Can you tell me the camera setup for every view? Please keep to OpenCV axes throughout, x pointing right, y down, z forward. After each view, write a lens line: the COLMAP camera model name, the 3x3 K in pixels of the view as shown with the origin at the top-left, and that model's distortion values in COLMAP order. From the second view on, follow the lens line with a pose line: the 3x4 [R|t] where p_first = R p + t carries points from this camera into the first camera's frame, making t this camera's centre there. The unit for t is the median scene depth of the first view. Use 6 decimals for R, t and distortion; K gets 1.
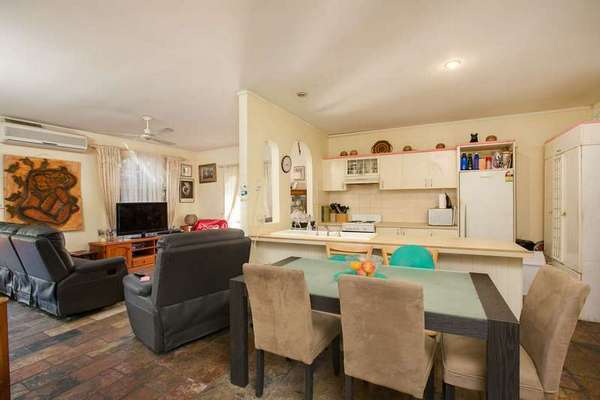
lens RADIAL K [[291.4, 0, 295.6], [0, 291.4, 200.1], [0, 0, 1]] dist [0.003607, -0.000106]
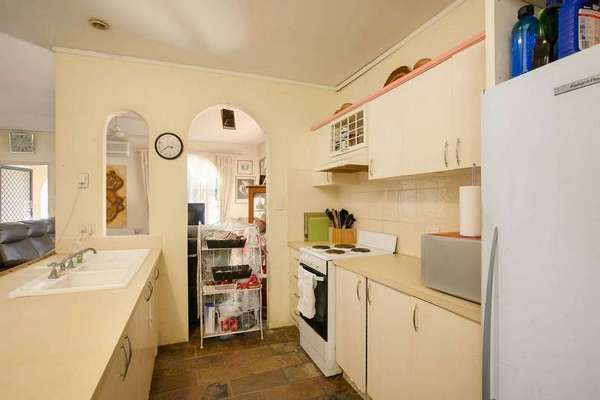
lens RADIAL K [[305.0, 0, 298.0], [0, 305.0, 202.2], [0, 0, 1]] dist [-0.003061, -0.000120]
pose [[0.732026, 0.010740, -0.681192, 0.528351], [-0.004665, 0.999931, 0.010753, -0.008711], [0.681261, -0.004693, 0.732026, 0.603283]]
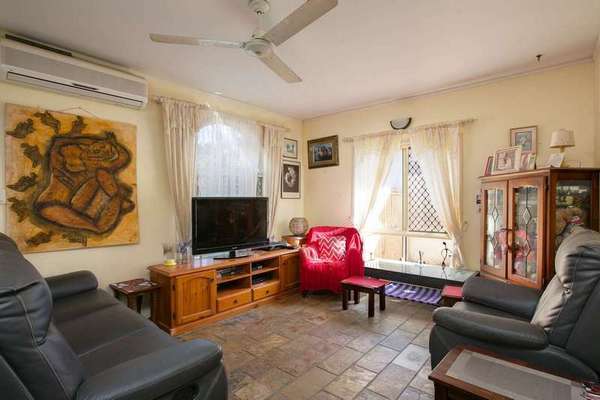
lens RADIAL K [[315.6, 0, 302.5], [0, 315.6, 201.5], [0, 0, 1]] dist [-0.030490, 0.000670]
pose [[0.979326, 0.015886, -0.201662, -0.292070], [-0.013495, 0.999822, 0.013222, 0.007223], [0.201836, -0.010227, 0.979366, 0.463303]]
